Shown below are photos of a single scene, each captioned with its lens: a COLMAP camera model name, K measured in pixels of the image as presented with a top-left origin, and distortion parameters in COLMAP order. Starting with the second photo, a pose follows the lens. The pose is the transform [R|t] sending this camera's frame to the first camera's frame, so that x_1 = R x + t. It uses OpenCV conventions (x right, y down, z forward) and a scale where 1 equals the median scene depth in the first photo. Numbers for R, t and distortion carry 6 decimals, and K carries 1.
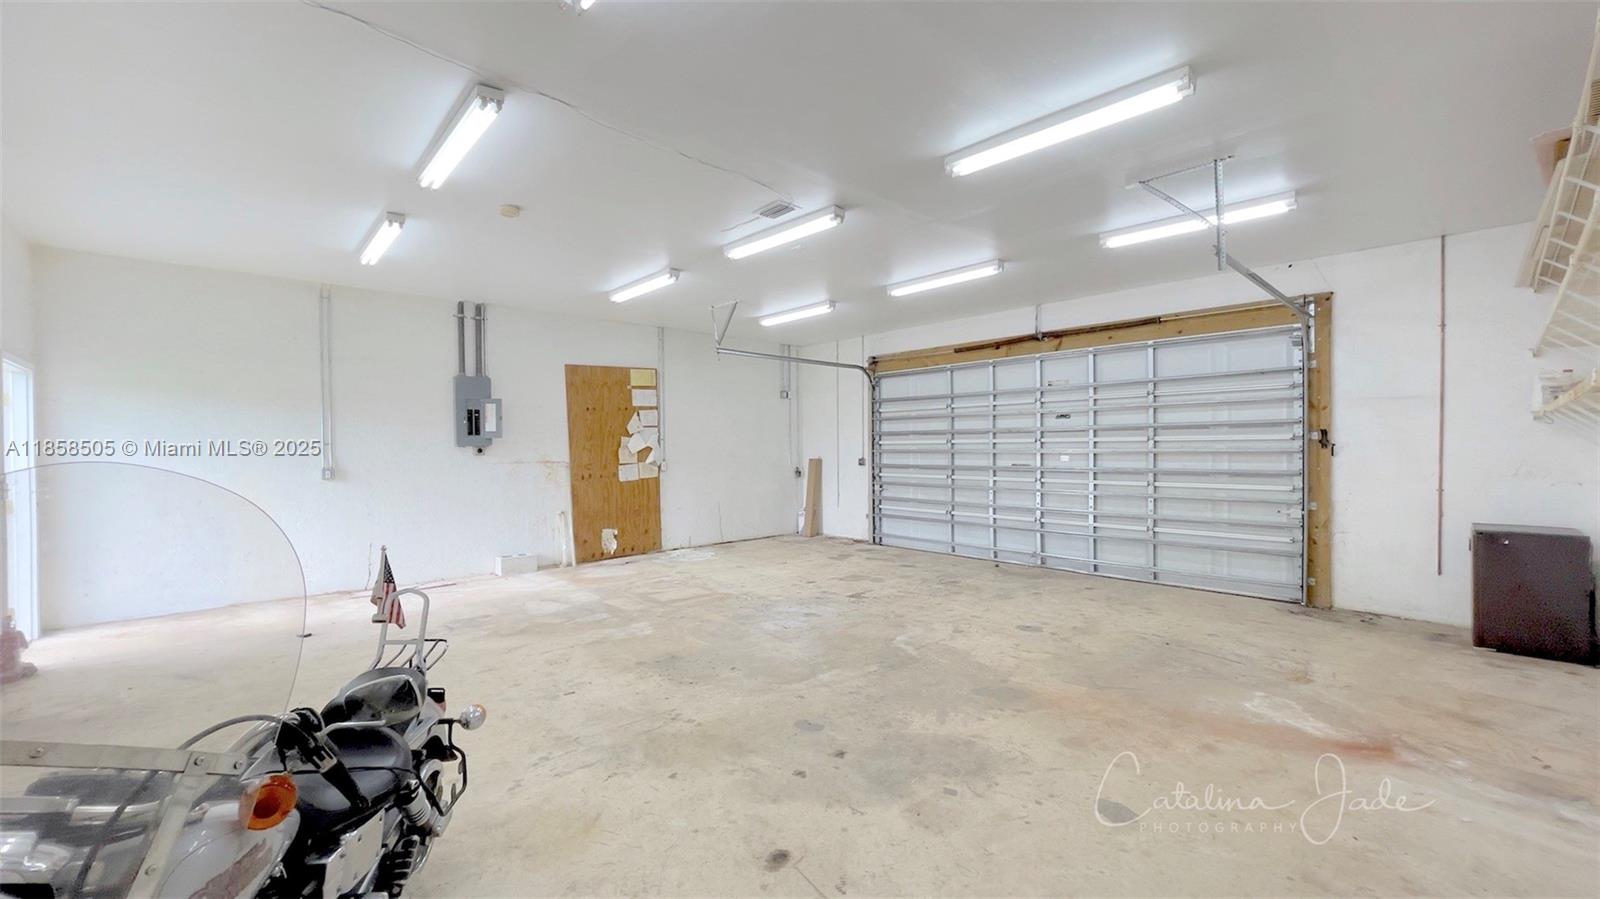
lens RADIAL K [[640.1, 0, 800.0], [0, 640.1, 449.5], [0, 0, 1]] dist [0.000131, 0.000002]
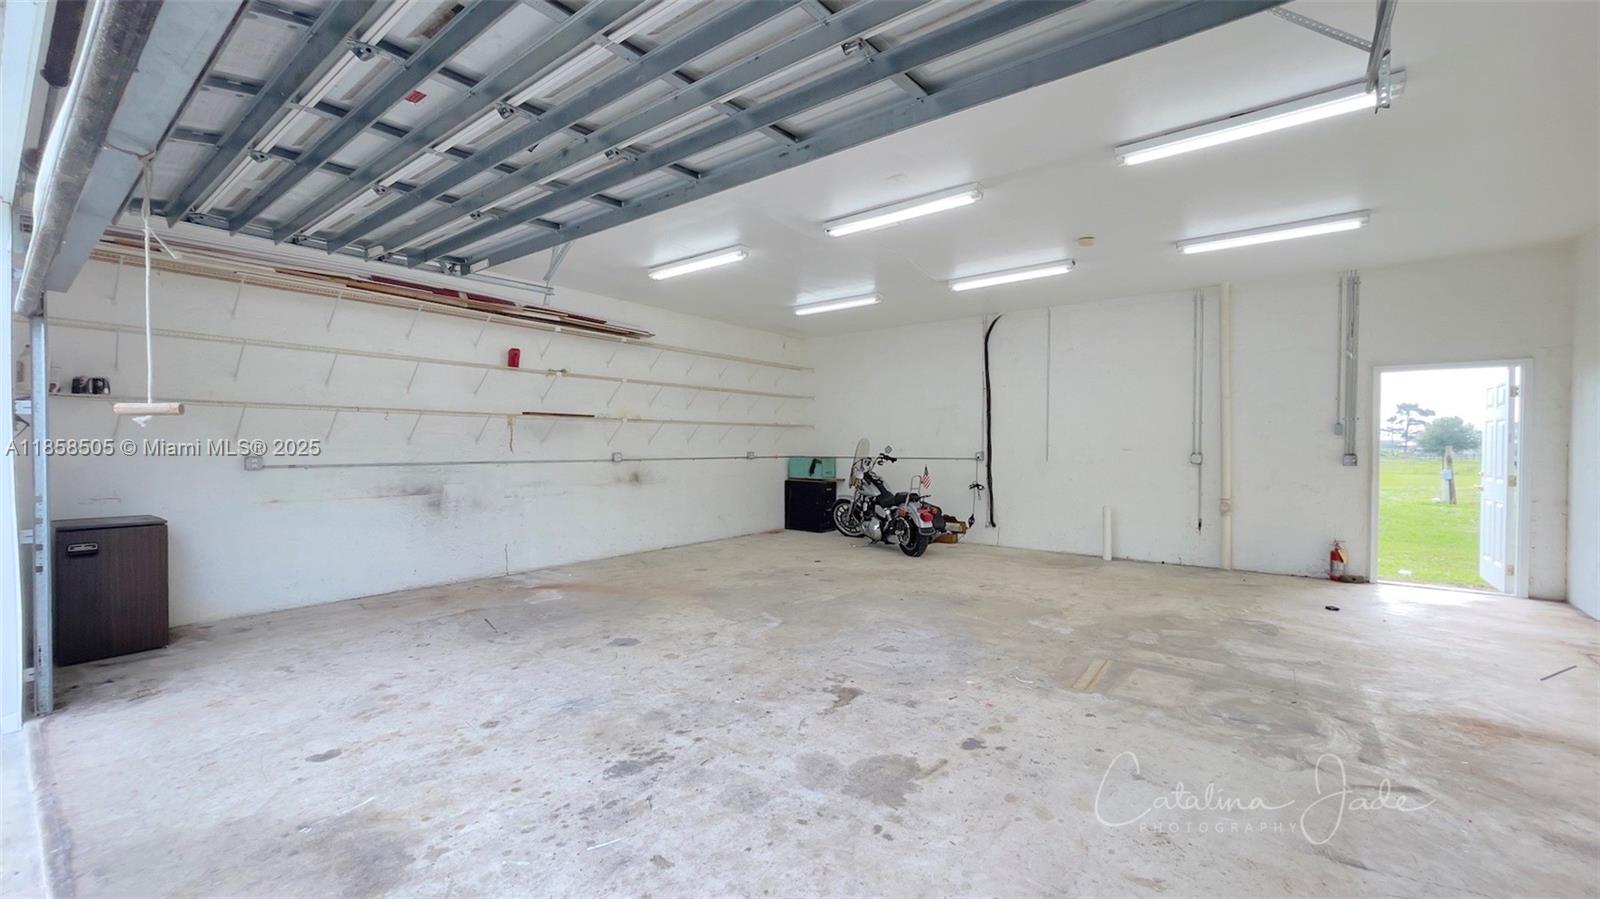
lens RADIAL K [[640.1, 0, 800.0], [0, 640.1, 449.5], [0, 0, 1]] dist [0.000131, 0.000002]
pose [[-0.986116, 0.007097, -0.165904, 0.266256], [0.005161, 0.999914, 0.012096, 0.011802], [0.165976, 0.011072, -0.986068, 1.880023]]
